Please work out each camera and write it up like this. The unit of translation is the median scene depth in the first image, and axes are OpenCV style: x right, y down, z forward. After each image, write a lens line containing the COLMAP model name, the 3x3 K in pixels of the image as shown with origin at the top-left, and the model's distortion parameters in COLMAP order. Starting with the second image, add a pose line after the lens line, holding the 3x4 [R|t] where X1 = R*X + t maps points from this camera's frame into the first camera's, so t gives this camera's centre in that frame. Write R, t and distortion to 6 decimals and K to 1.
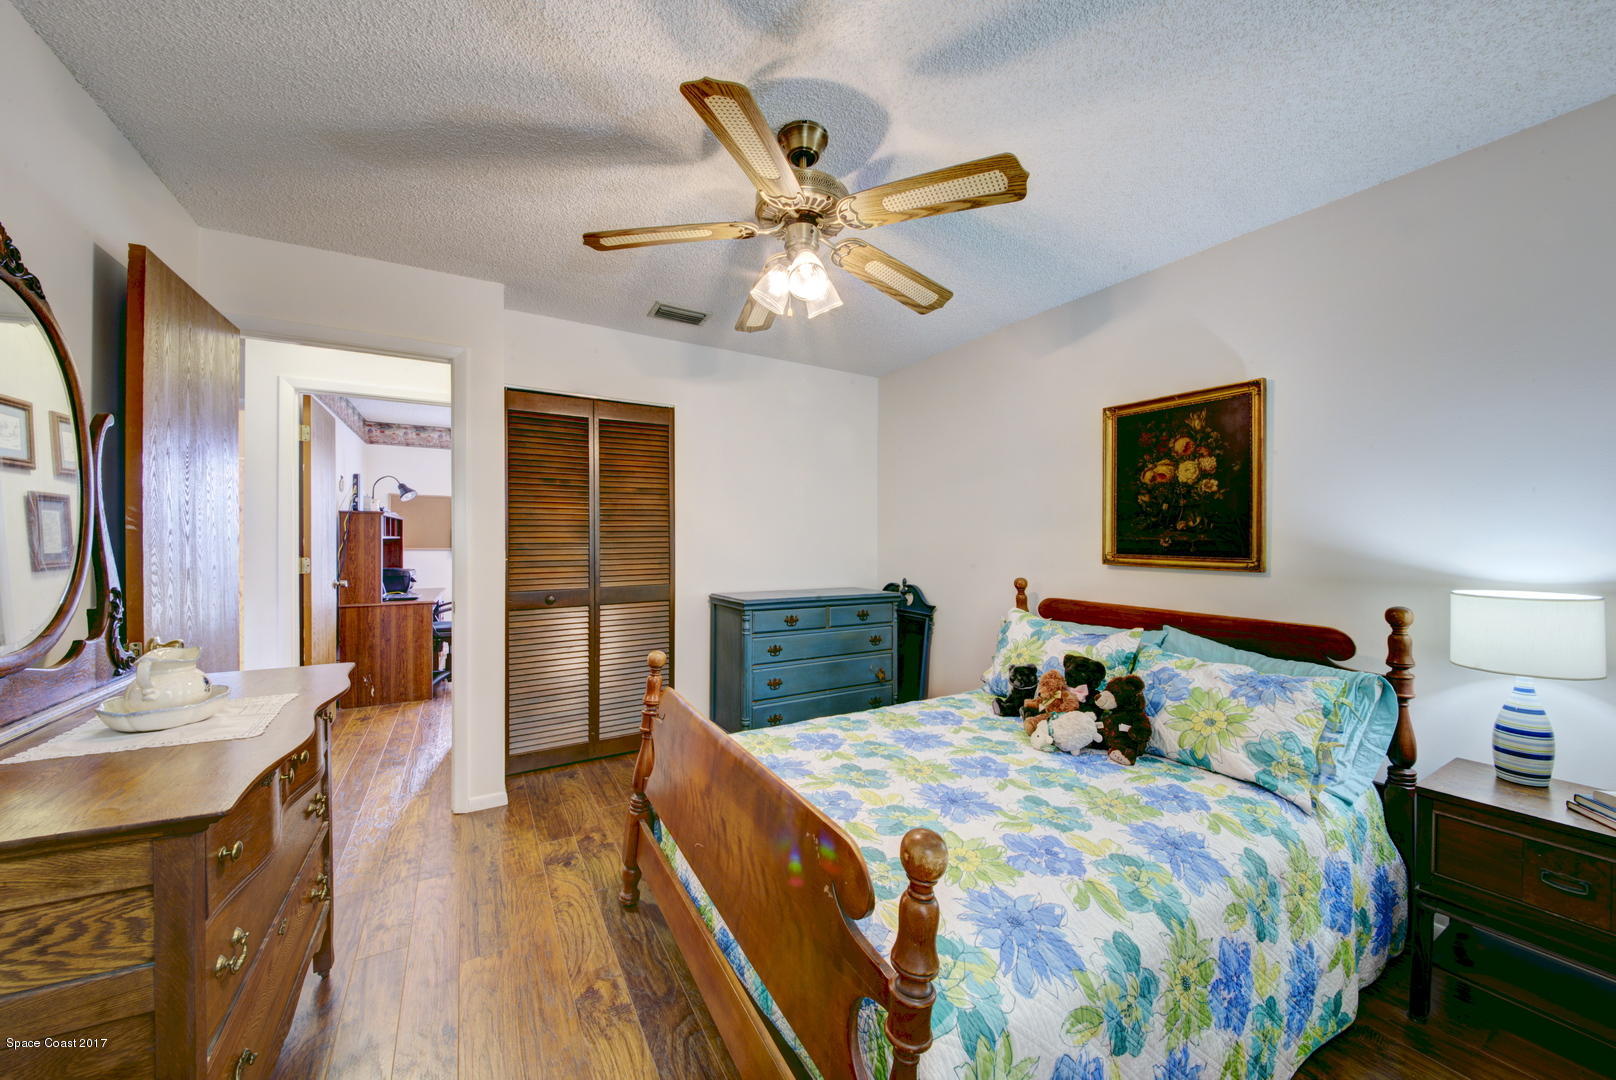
lens RADIAL K [[552.5, 0, 800.7], [0, 552.5, 544.6], [0, 0, 1]] dist [0.014806, -0.010433]
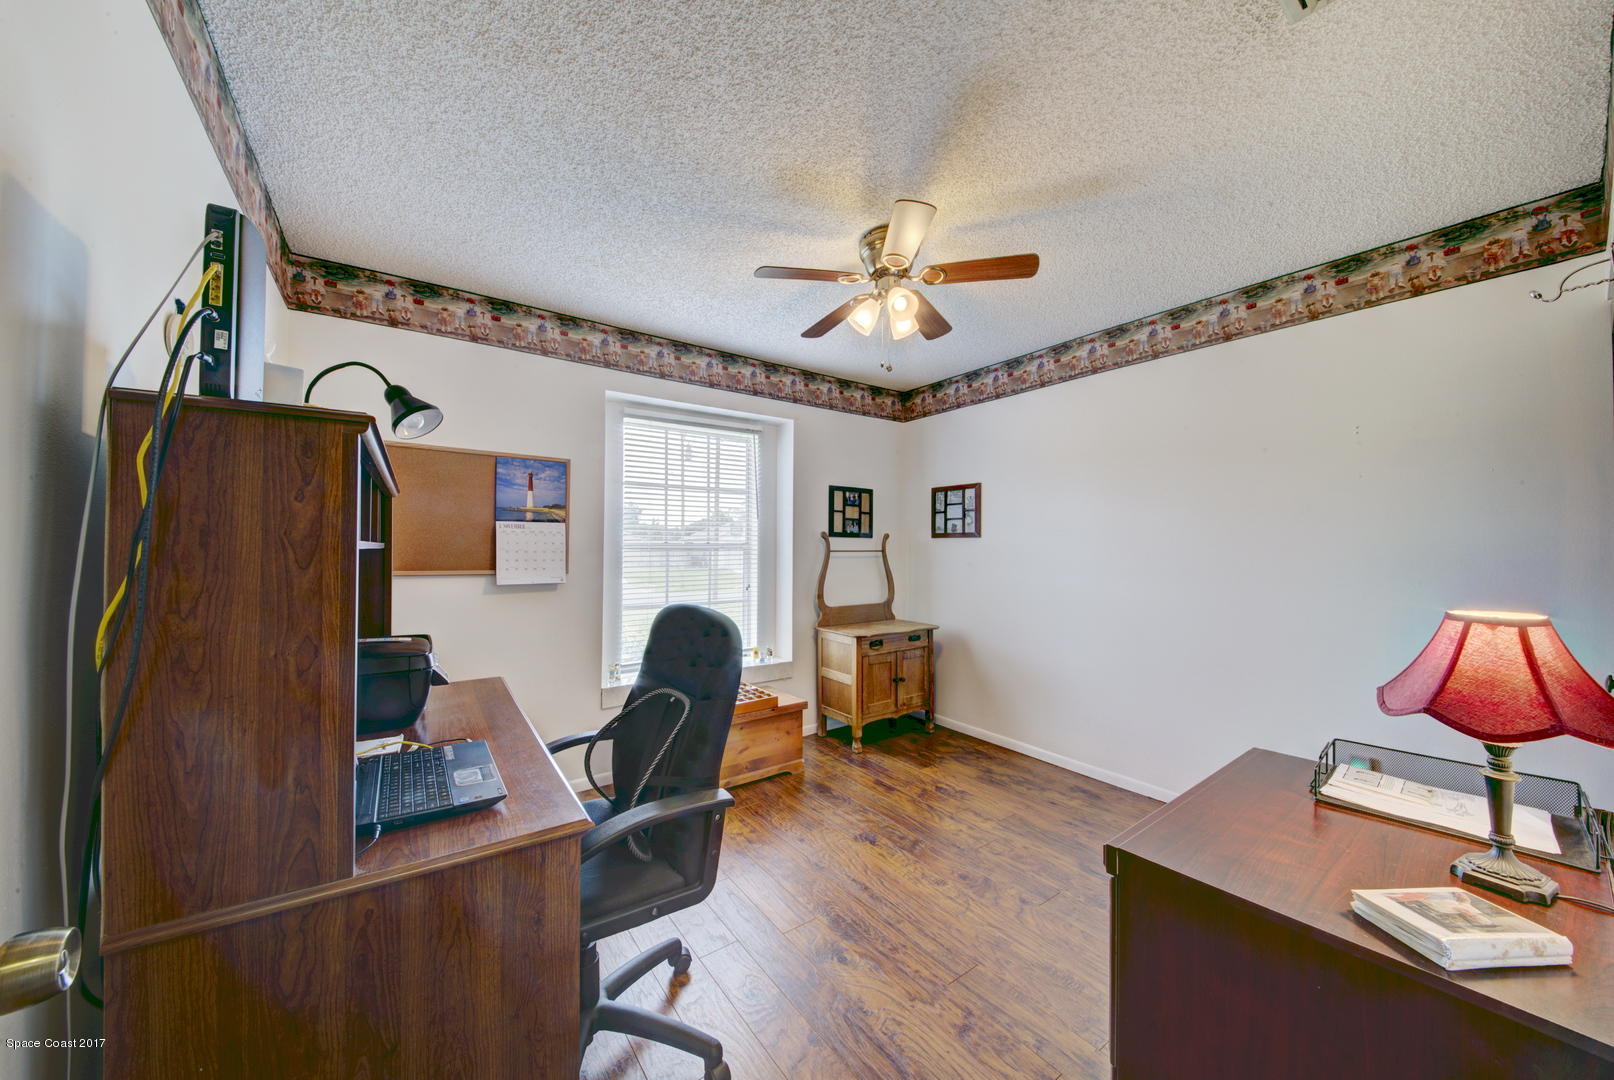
lens RADIAL K [[551.8, 0, 799.7], [0, 551.8, 544.6], [0, 0, 1]] dist [0.014806, -0.010433]
pose [[0.996698, 0.004607, 0.081067, -0.309037], [-0.003307, 0.999864, -0.016159, -0.005359], [-0.081131, 0.015838, 0.996578, 0.397828]]
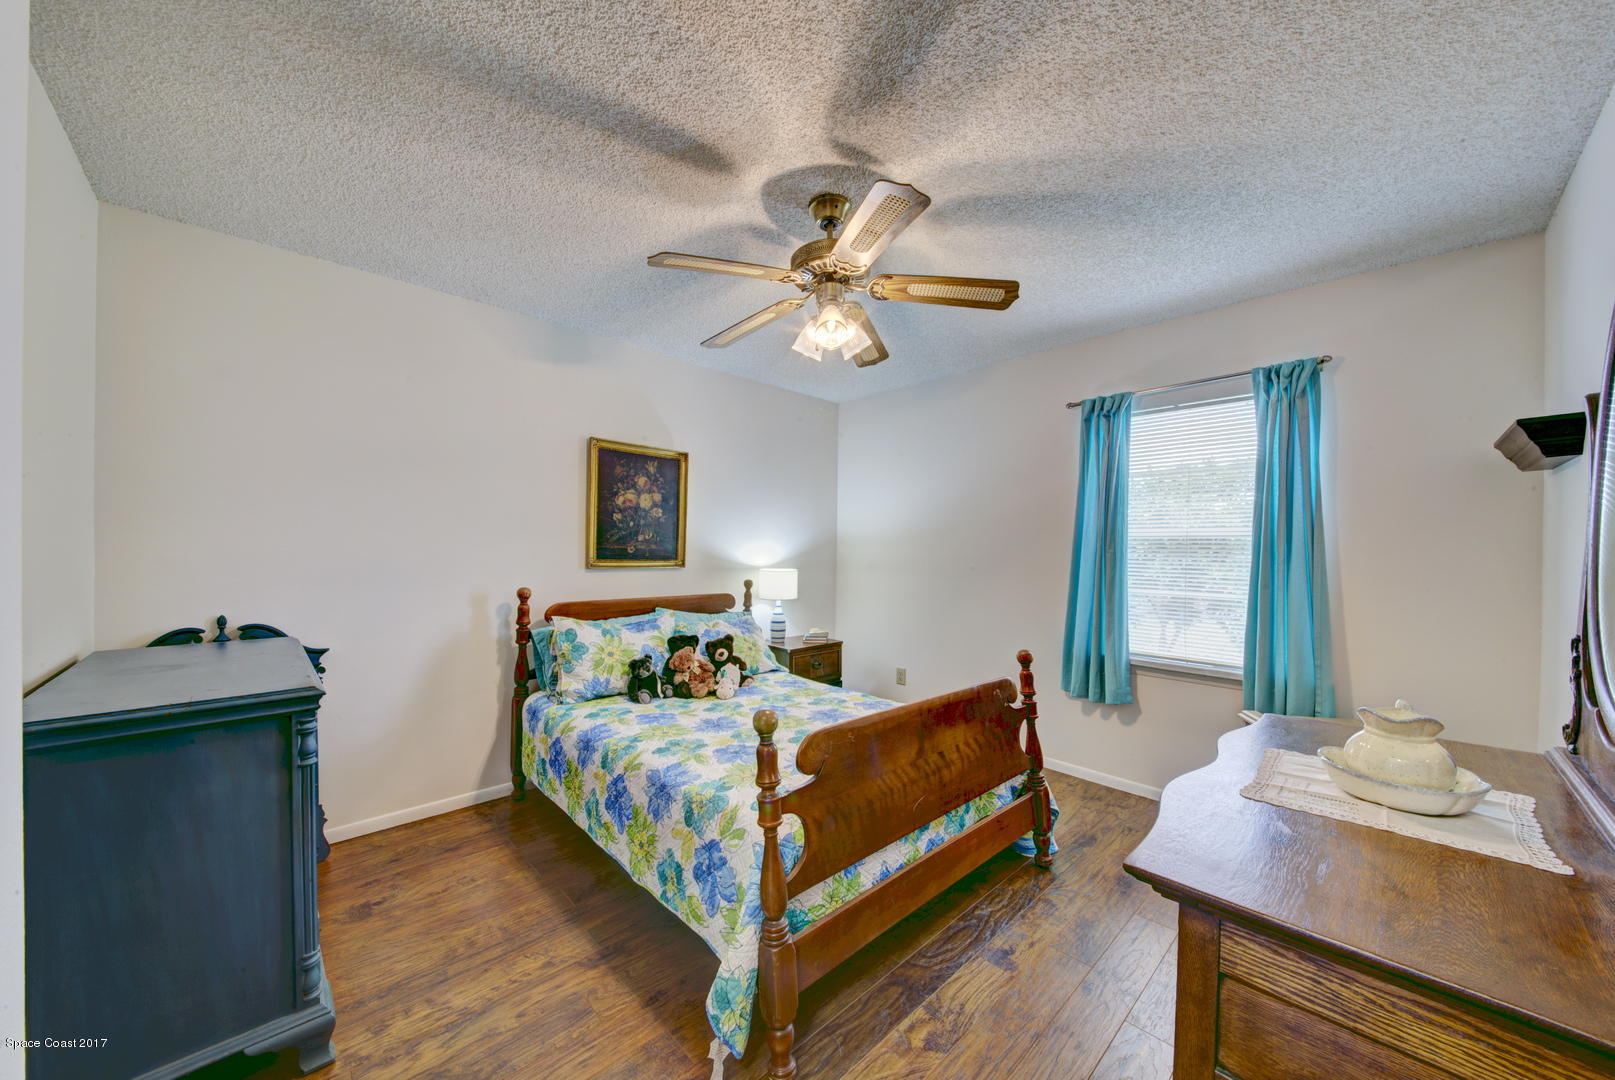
lens RADIAL K [[558.6, 0, 799.2], [0, 558.6, 545.2], [0, 0, 1]] dist [0.004002, -0.006003]
pose [[-0.200590, 0.003822, 0.979668, -1.094713], [0.009809, 0.999950, -0.001892, -0.013237], [-0.979626, 0.009230, -0.200617, 1.227868]]
